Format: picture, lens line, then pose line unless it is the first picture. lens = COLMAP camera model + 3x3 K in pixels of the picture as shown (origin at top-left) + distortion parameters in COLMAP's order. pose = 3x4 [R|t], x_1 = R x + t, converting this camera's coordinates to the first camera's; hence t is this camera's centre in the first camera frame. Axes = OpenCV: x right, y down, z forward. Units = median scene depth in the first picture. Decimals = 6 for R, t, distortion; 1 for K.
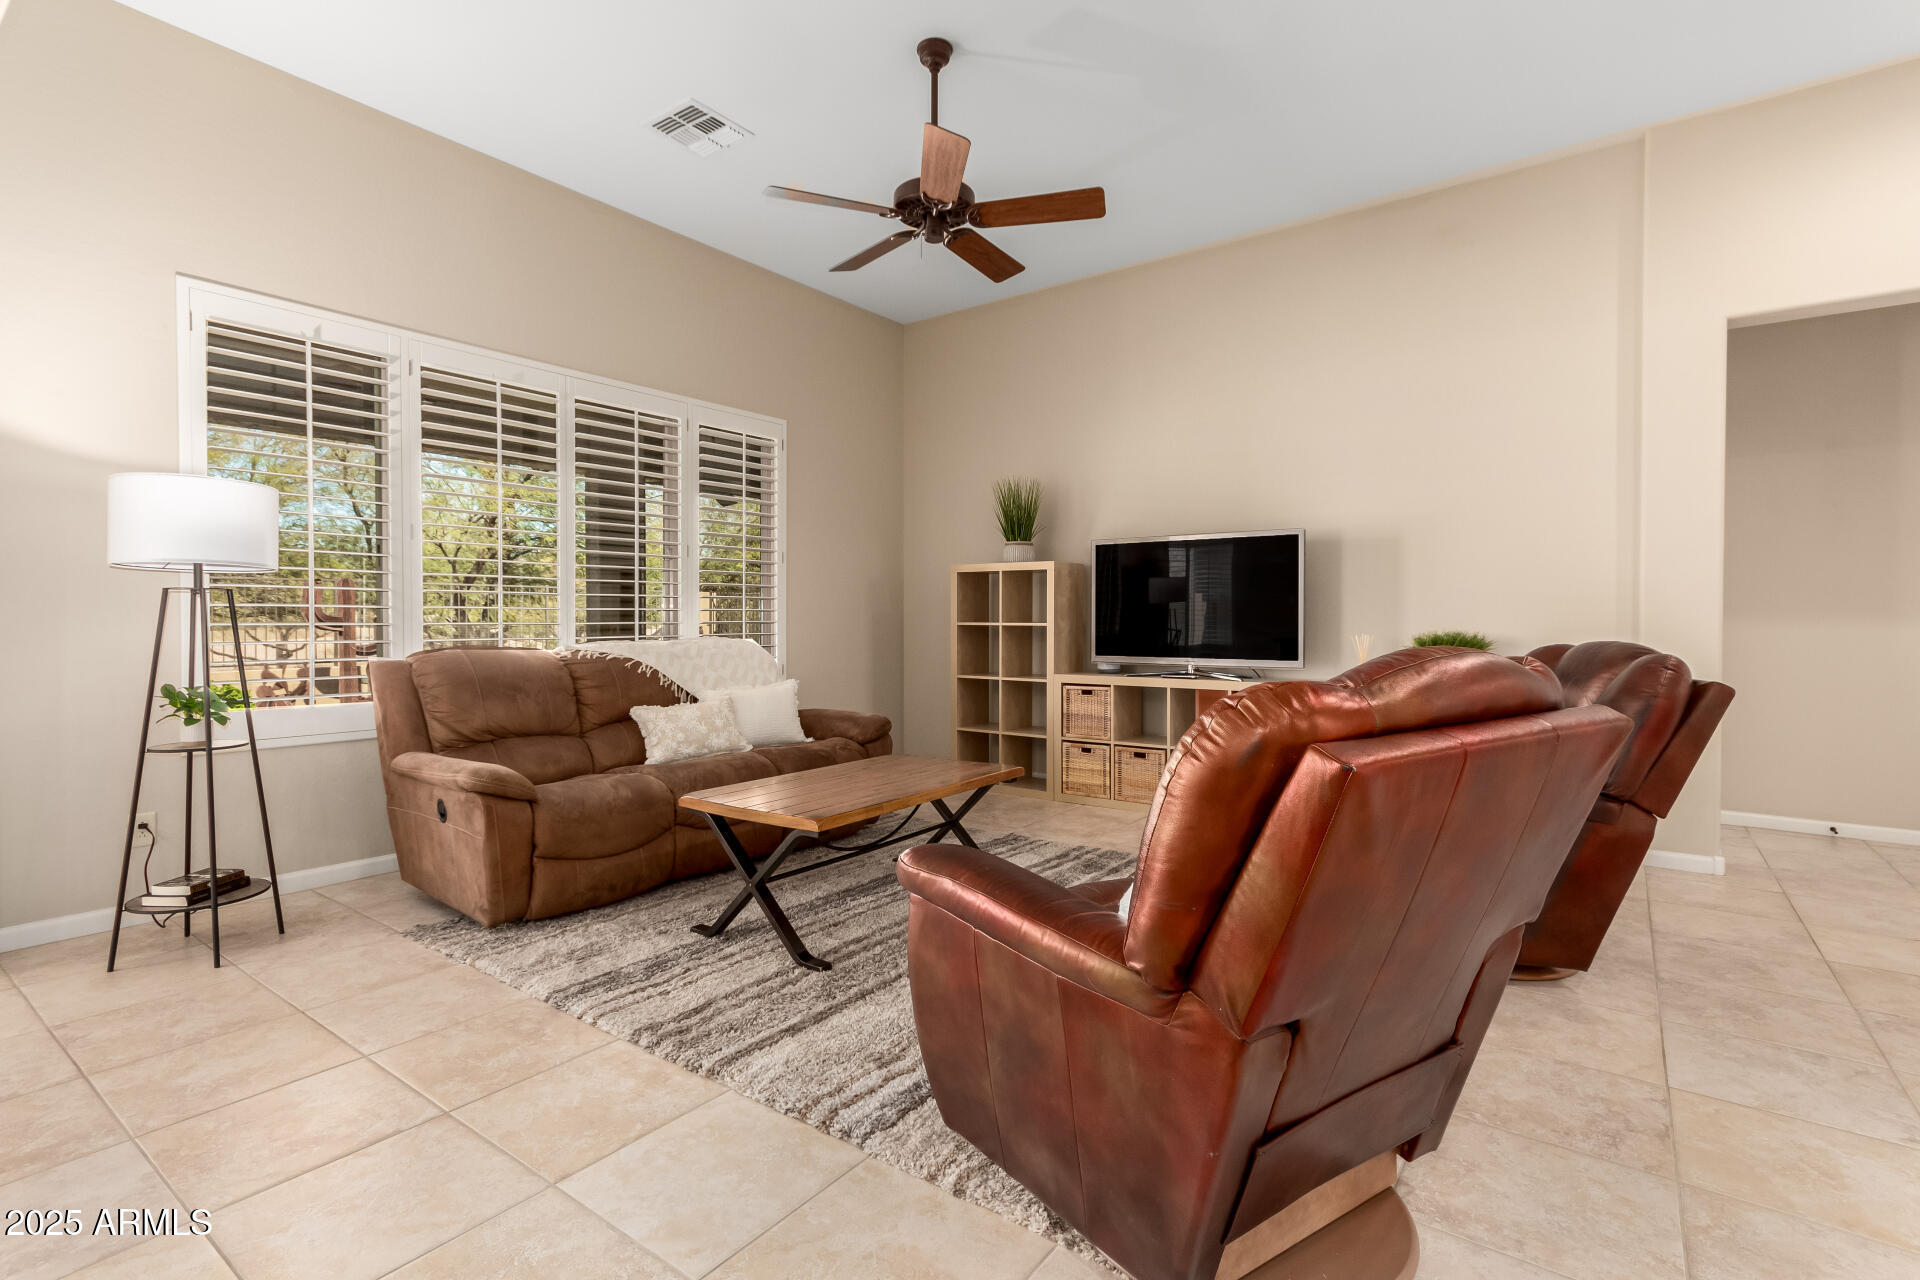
lens RADIAL K [[902.7, 0, 968.5], [0, 902.7, 627.3], [0, 0, 1]] dist [0.004936, 0.001248]
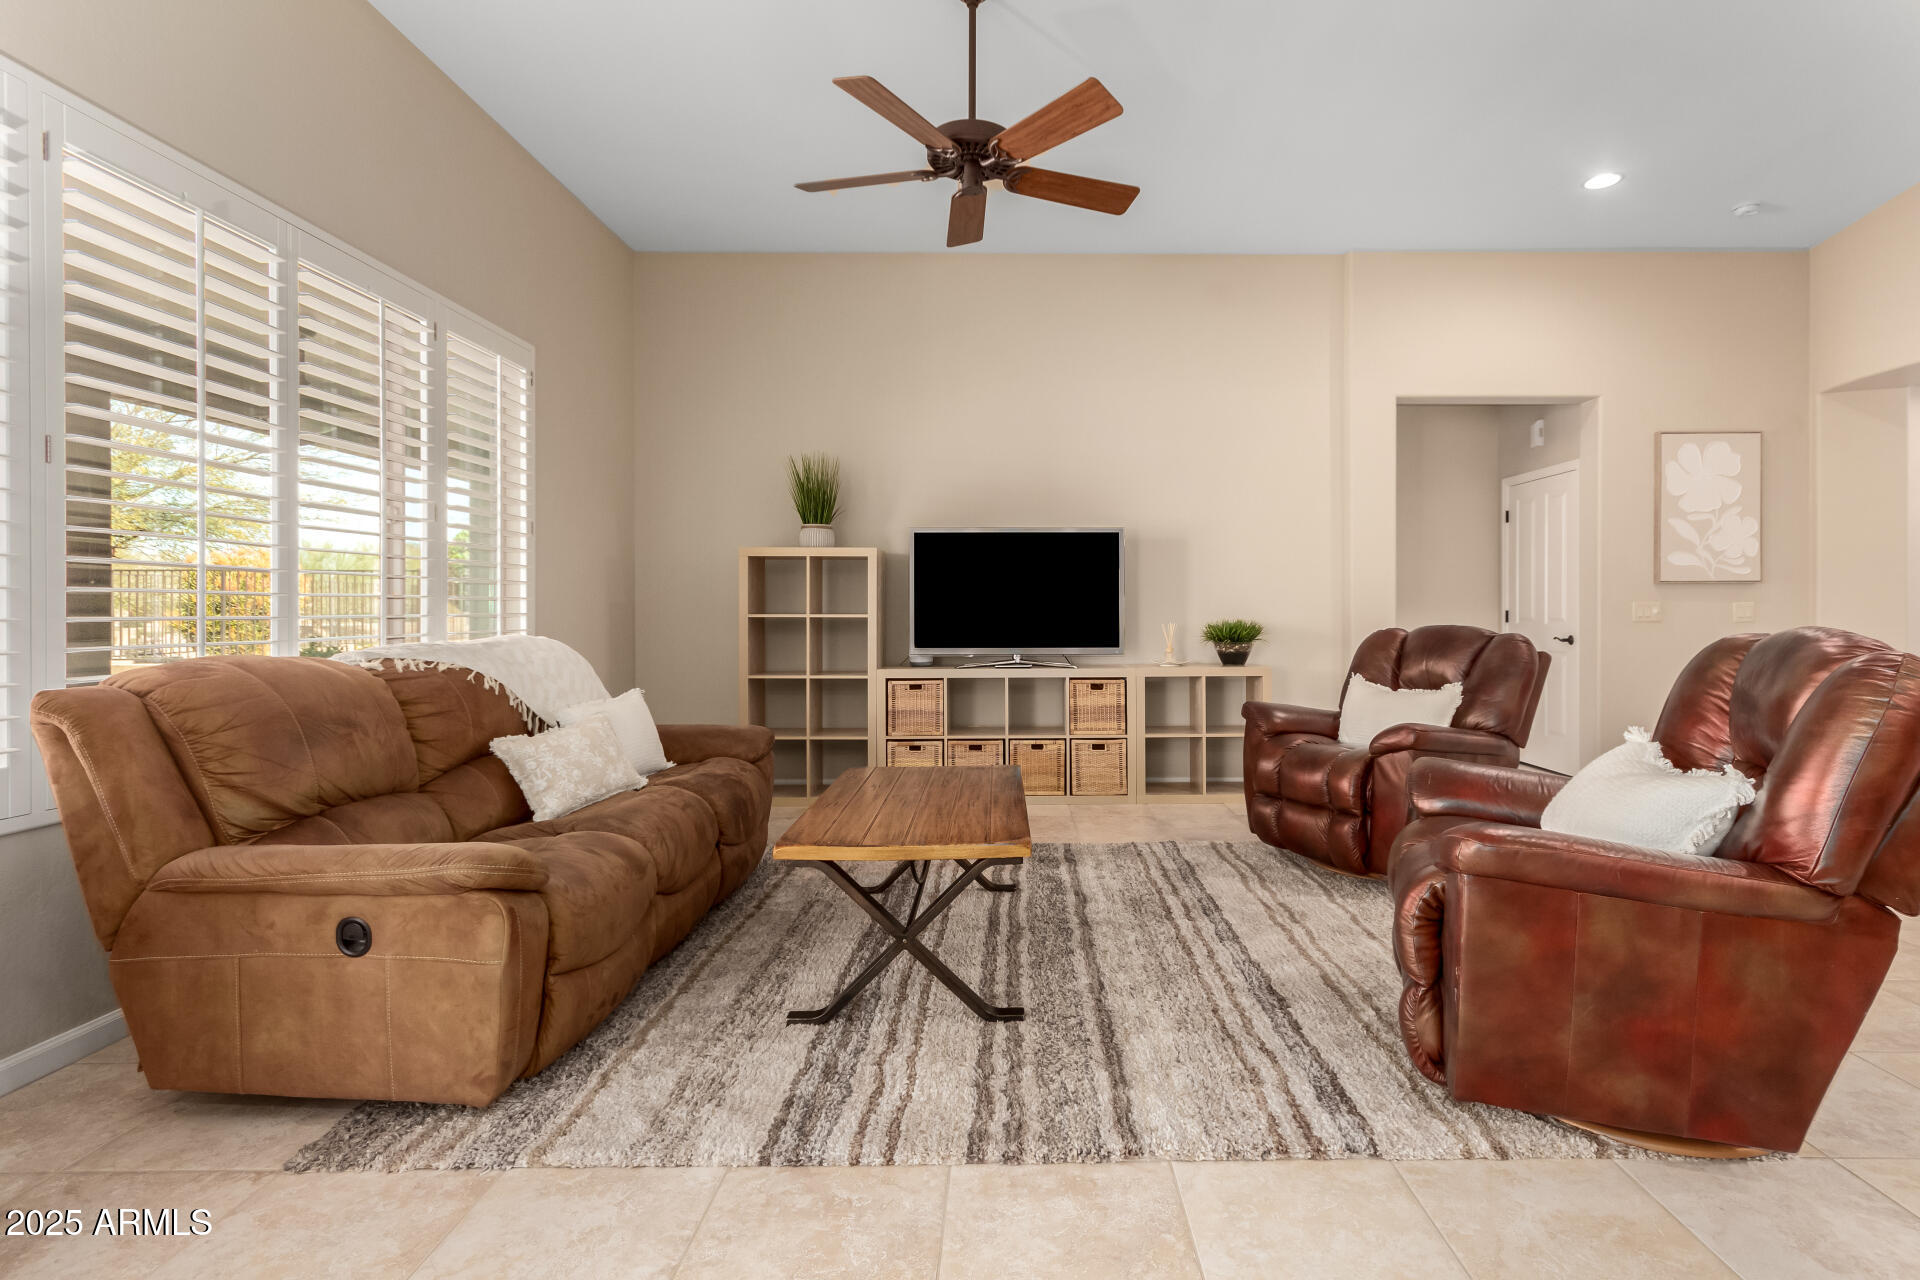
lens RADIAL K [[902.7, 0, 1079.1], [0, 902.7, 611.2], [0, 0, 1]] dist [0.004936, 0.001248]
pose [[0.798069, -0.001935, 0.602564, -0.433498], [0.007332, 0.999952, -0.006500, -0.000807], [-0.602522, 0.009605, 0.798044, 0.189565]]
